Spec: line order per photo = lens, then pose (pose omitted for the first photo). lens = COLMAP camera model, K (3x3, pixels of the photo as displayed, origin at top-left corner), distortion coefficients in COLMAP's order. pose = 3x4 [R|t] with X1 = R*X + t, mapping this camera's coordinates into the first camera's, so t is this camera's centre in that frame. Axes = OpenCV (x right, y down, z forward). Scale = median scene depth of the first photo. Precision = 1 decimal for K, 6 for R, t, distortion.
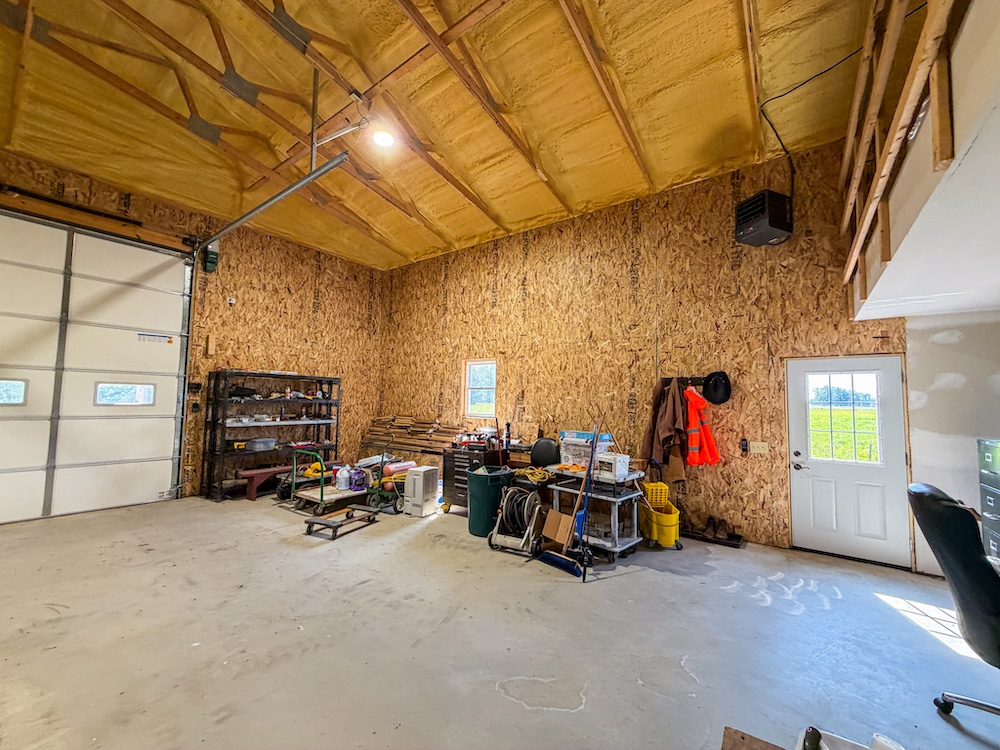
lens RADIAL K [[400.3, 0, 496.4], [0, 400.3, 374.3], [0, 0, 1]] dist [-0.000249, 0.000137]
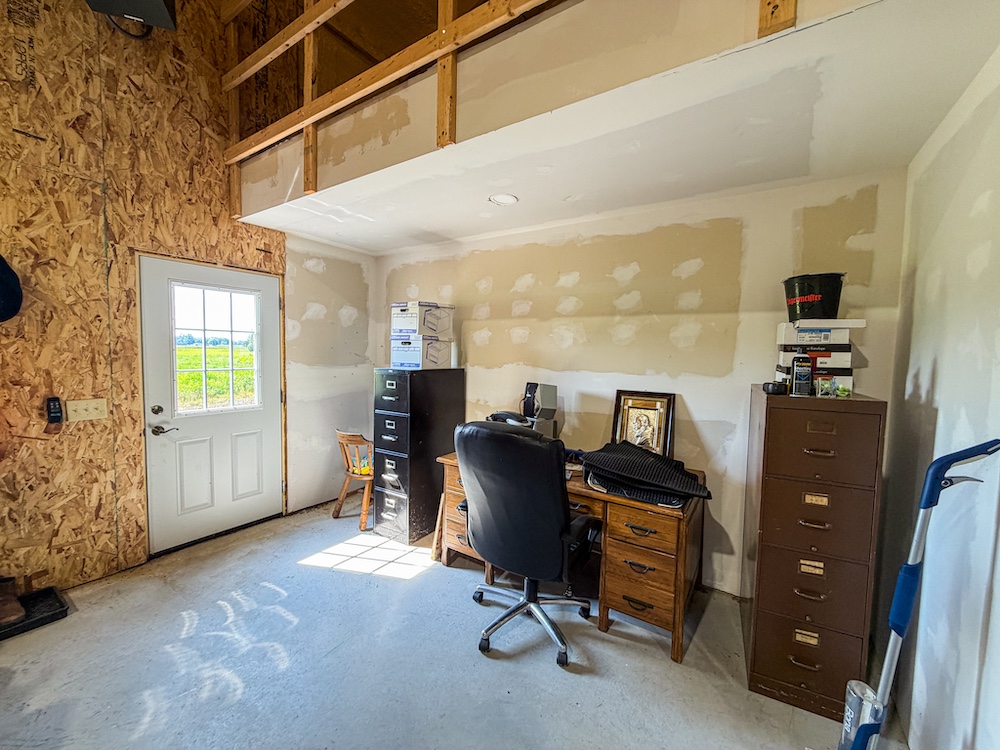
lens RADIAL K [[400.3, 0, 497.7], [0, 400.3, 375.8], [0, 0, 1]] dist [-0.000249, 0.000137]
pose [[-0.061746, -0.079490, 0.994921, 0.098360], [-0.089102, 0.993282, 0.073829, 0.051395], [-0.994107, -0.084091, -0.068414, 0.515374]]
